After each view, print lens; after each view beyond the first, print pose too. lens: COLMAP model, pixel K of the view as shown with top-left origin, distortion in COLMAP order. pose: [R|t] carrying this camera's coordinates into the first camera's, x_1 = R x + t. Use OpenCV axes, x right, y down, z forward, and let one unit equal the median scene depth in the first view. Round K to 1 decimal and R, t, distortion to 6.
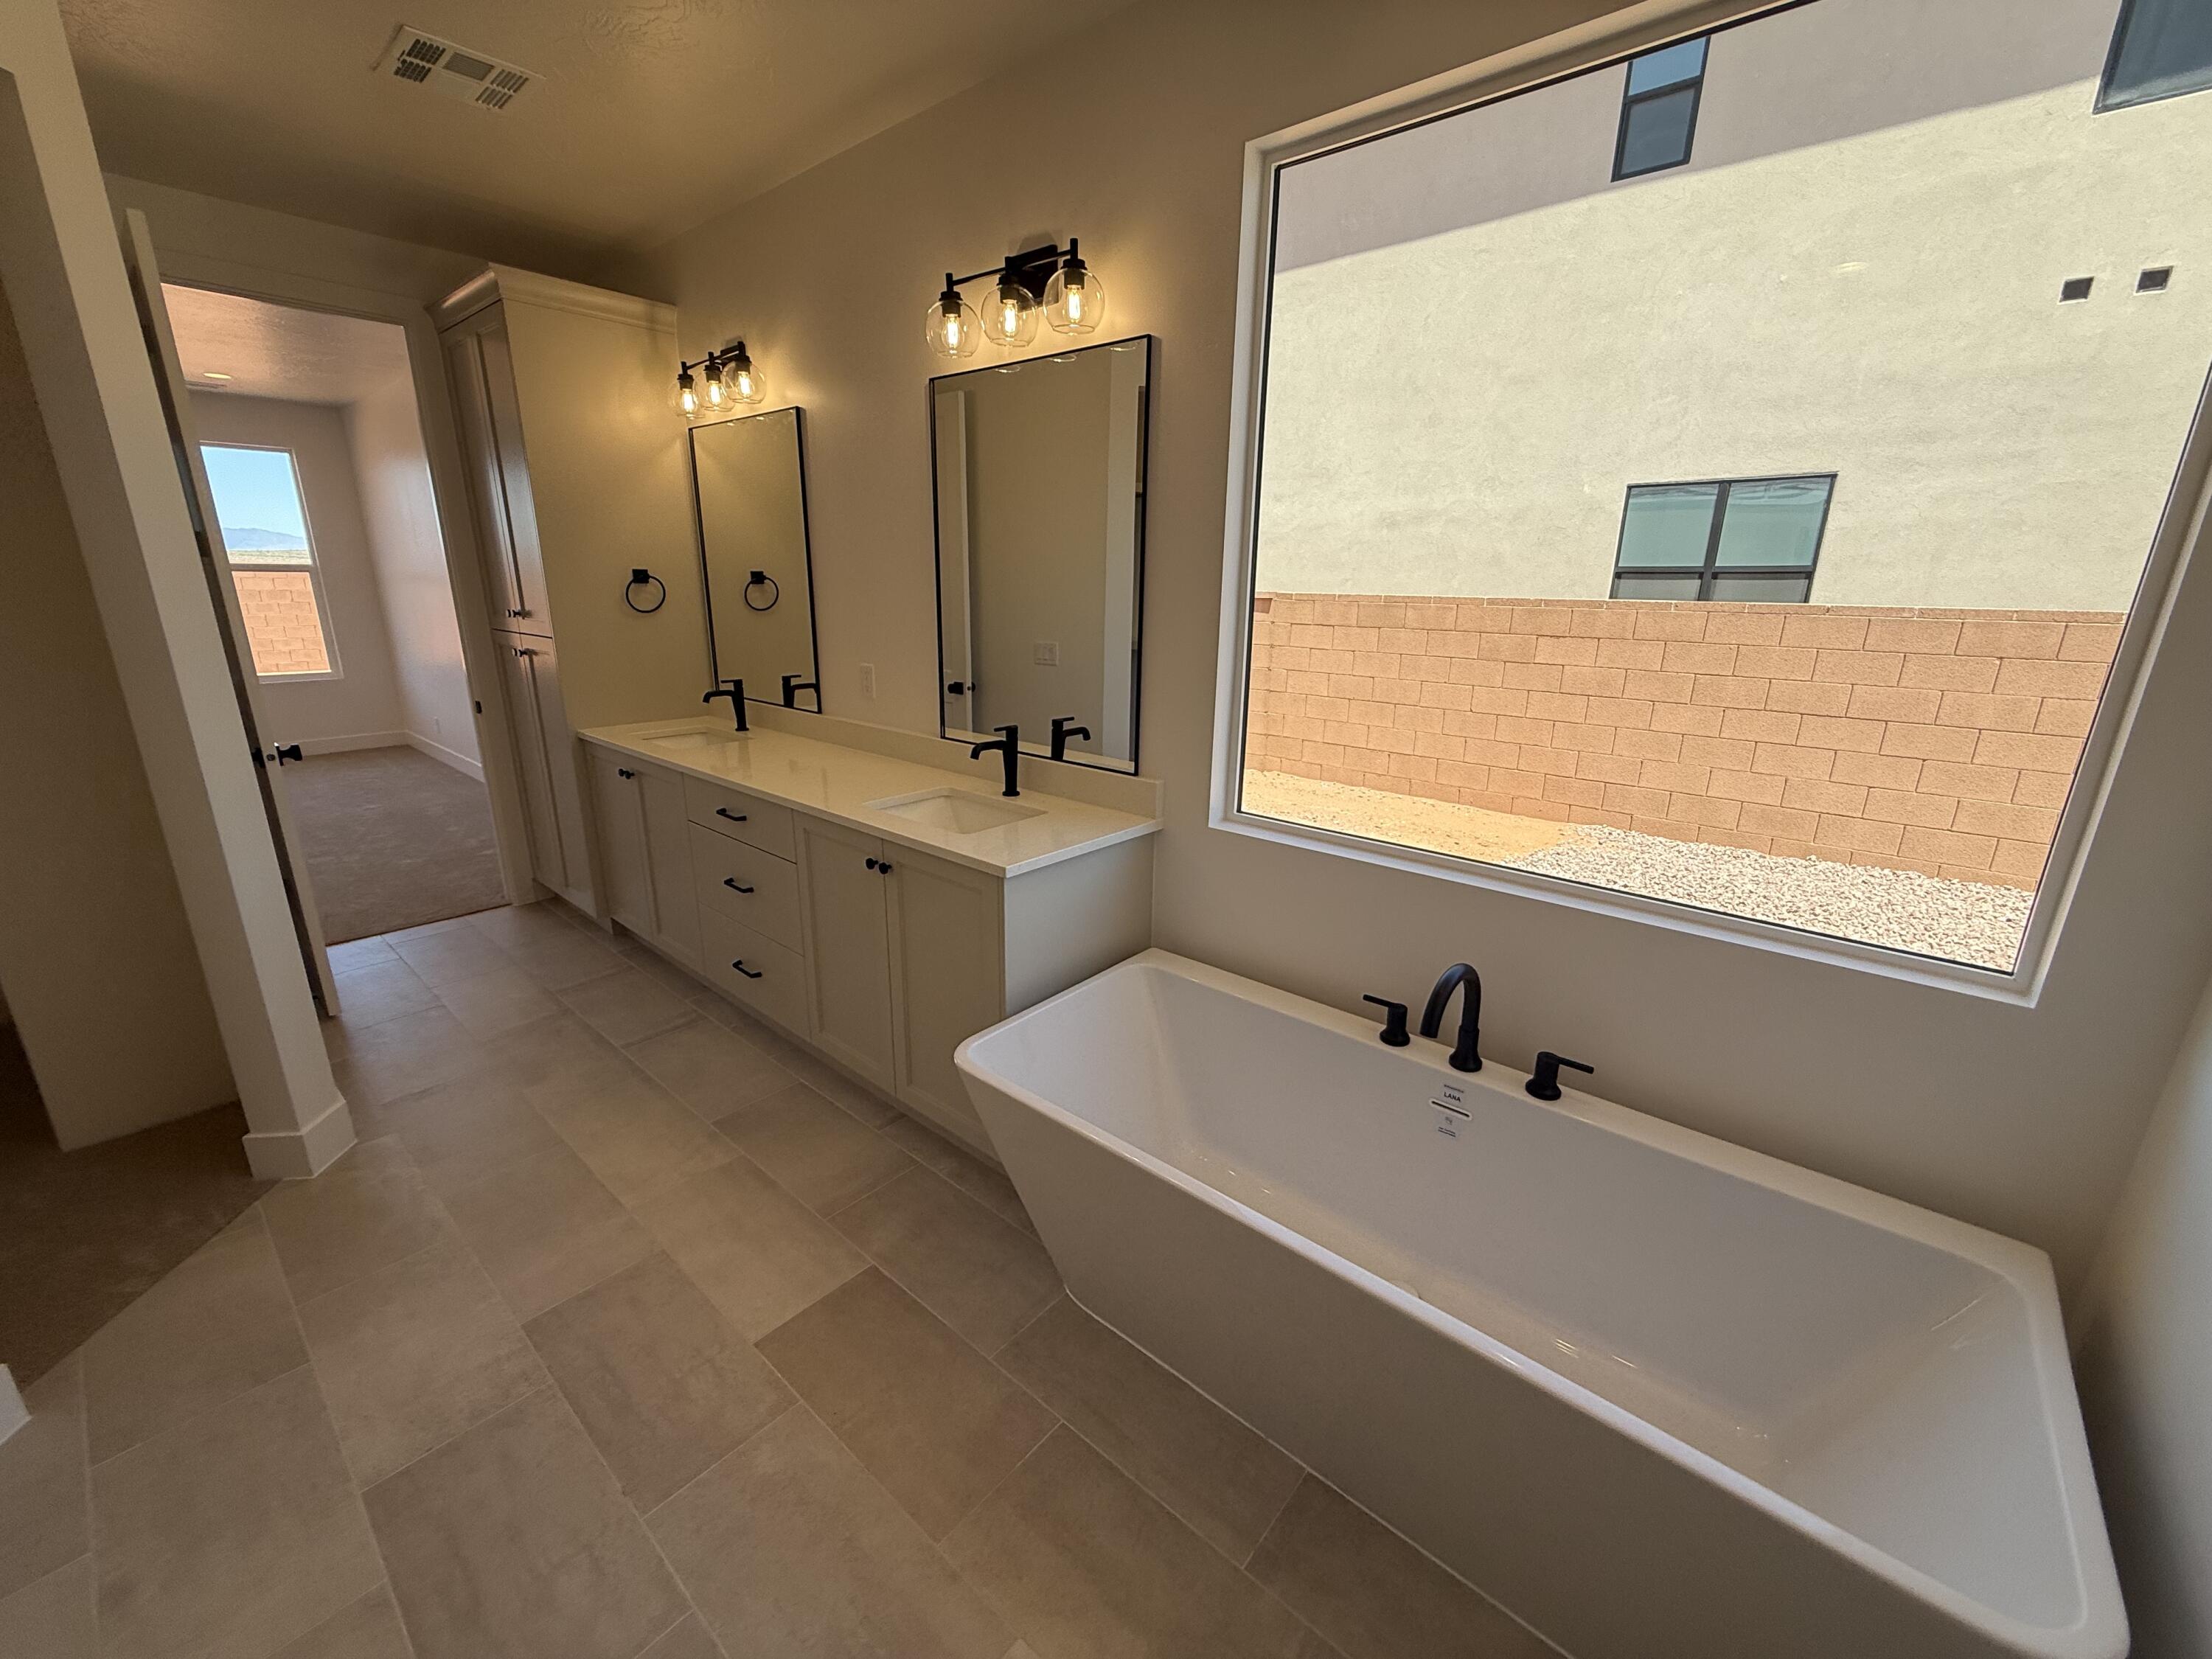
lens RADIAL K [[879.7, 0, 1111.4], [0, 879.7, 823.0], [0, 0, 1]] dist [0.001332, 0.000323]
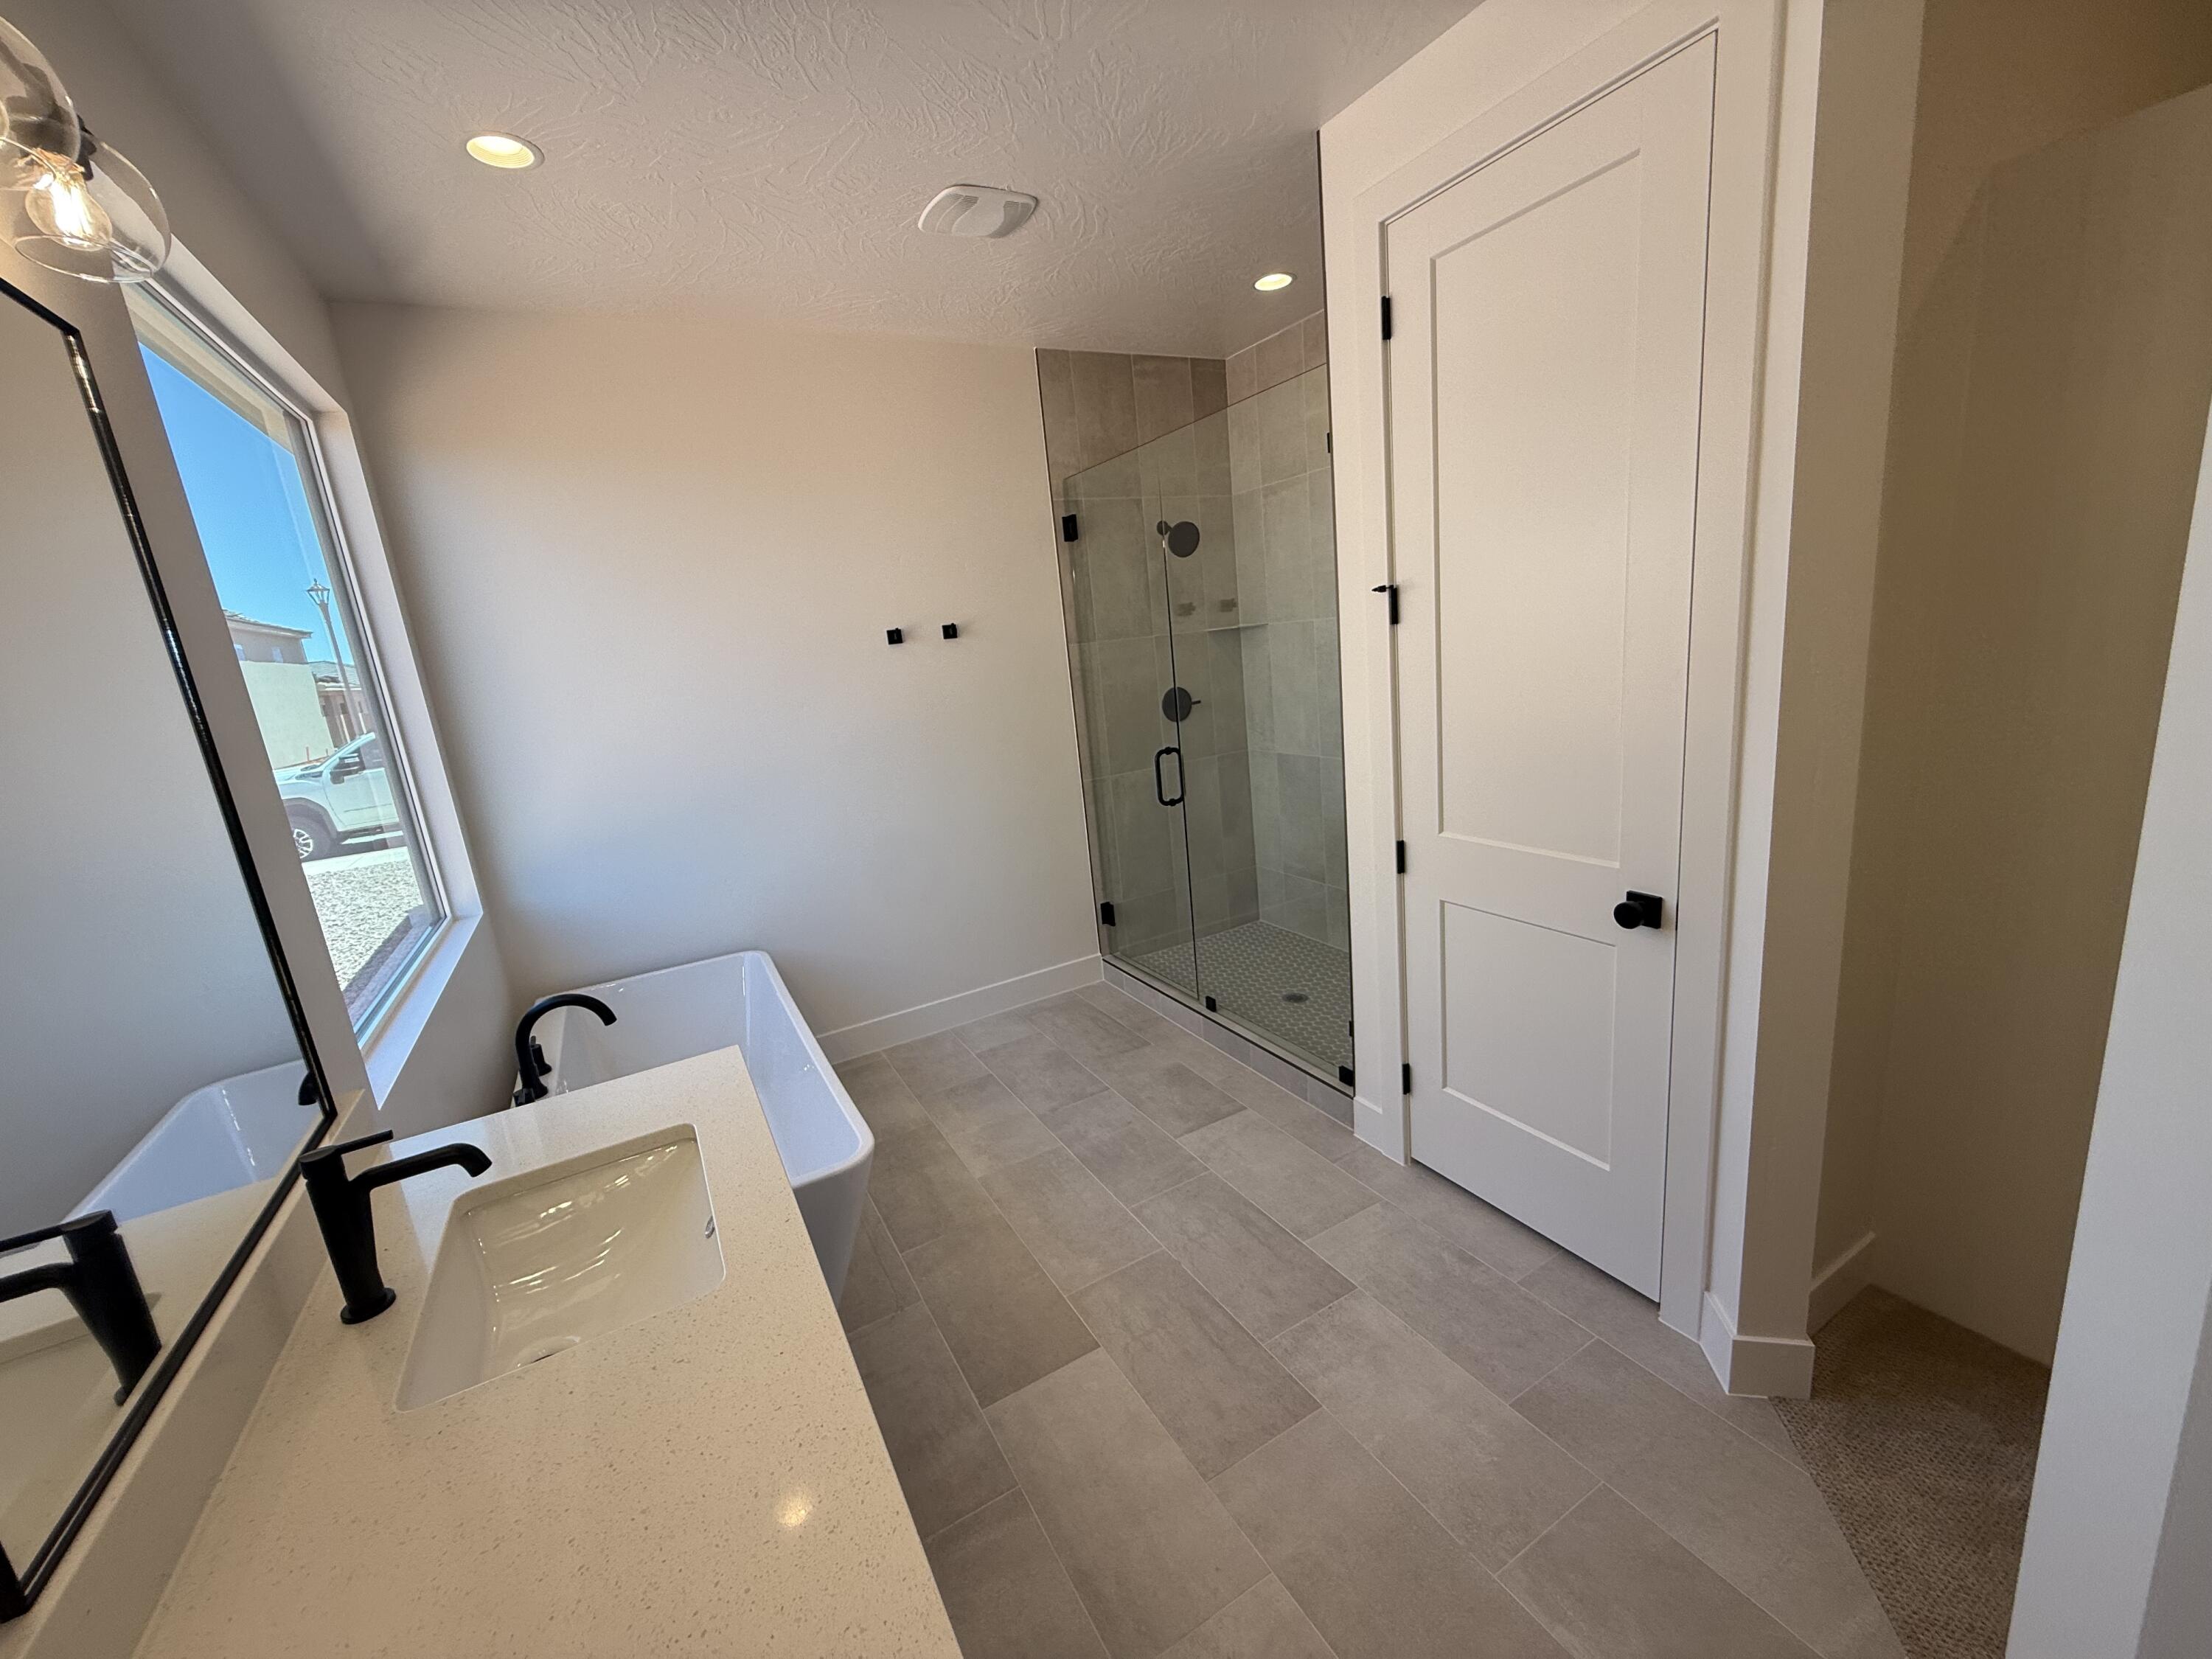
lens RADIAL K [[879.7, 0, 1096.7], [0, 879.7, 831.3], [0, 0, 1]] dist [0.001332, 0.000323]
pose [[-0.933281, -0.005326, 0.359107, -0.752767], [0.176952, 0.863283, 0.472684, -0.467214], [-0.312528, 0.504691, -0.804744, 1.480488]]
